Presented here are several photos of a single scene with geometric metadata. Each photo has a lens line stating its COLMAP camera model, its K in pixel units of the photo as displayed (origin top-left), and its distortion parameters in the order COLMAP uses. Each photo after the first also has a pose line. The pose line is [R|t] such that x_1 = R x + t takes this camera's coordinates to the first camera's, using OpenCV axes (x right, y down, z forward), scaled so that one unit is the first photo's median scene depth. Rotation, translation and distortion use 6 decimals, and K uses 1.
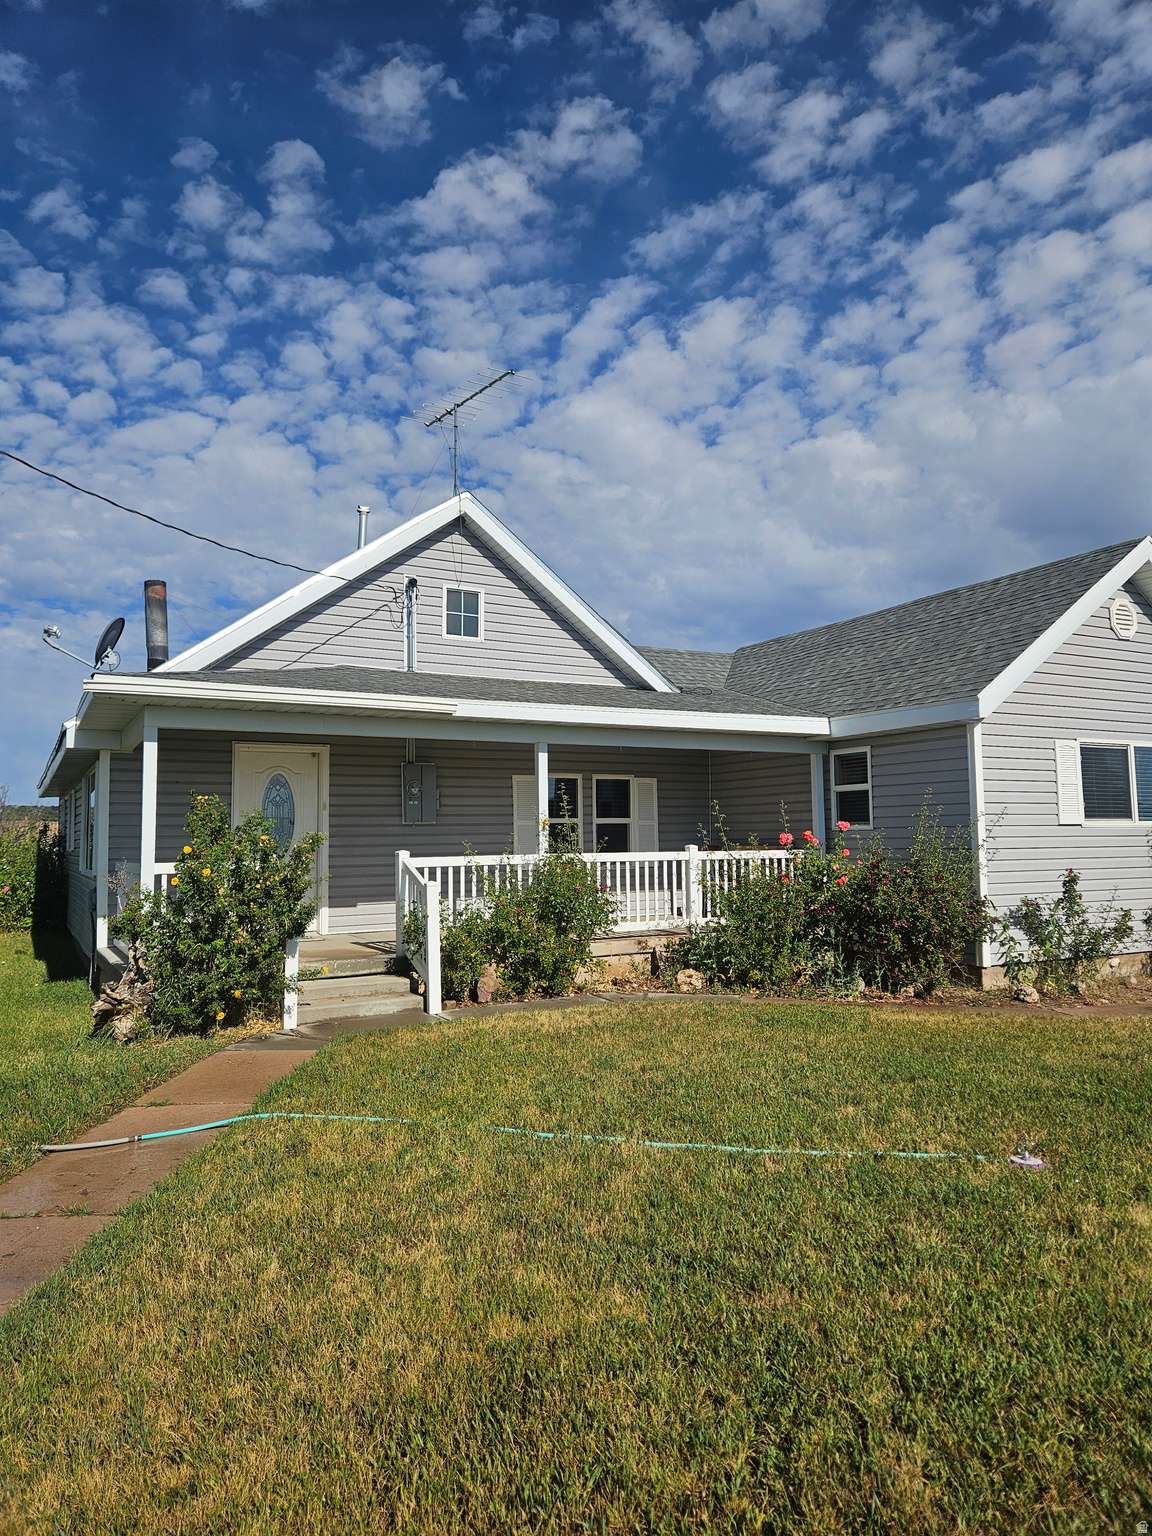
lens RADIAL K [[1003.4, 0, 583.2], [0, 1003.4, 749.7], [0, 0, 1]] dist [0.057056, -0.042399]
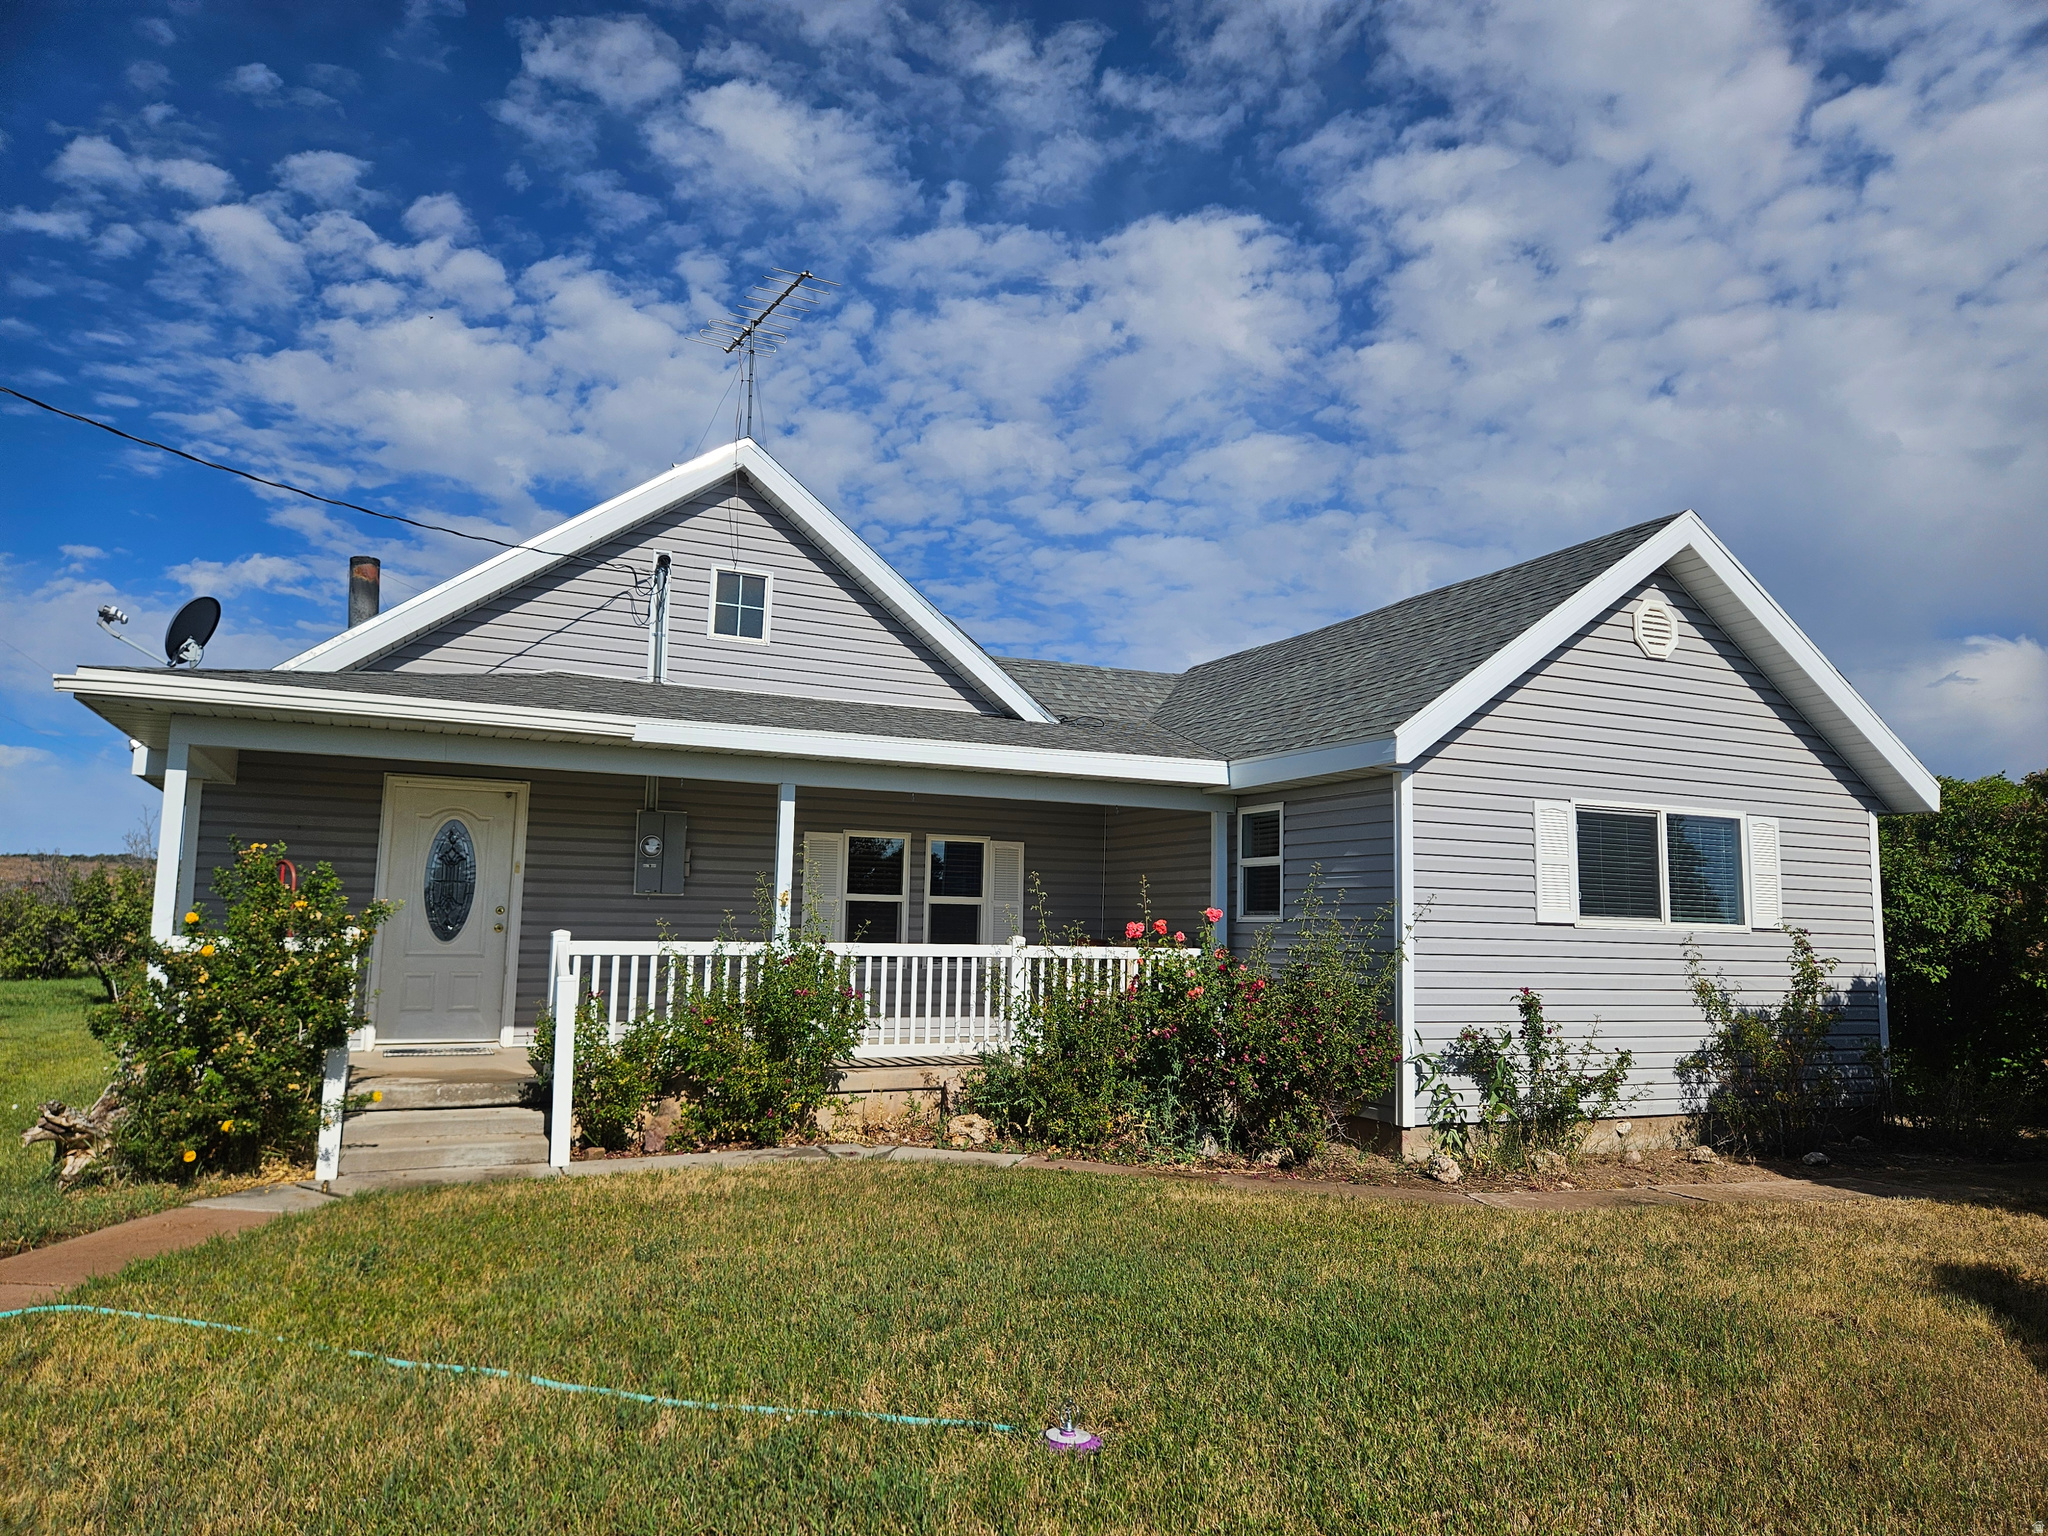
lens RADIAL K [[1337.9, 0, 1103.7], [0, 1337.9, 767.3], [0, 0, 1]] dist [0.057056, -0.042399]
pose [[0.997764, 0.024304, -0.062256, 0.230060], [-0.026437, 0.999083, -0.033664, 0.006849], [0.061380, 0.035235, 0.997492, 0.066970]]
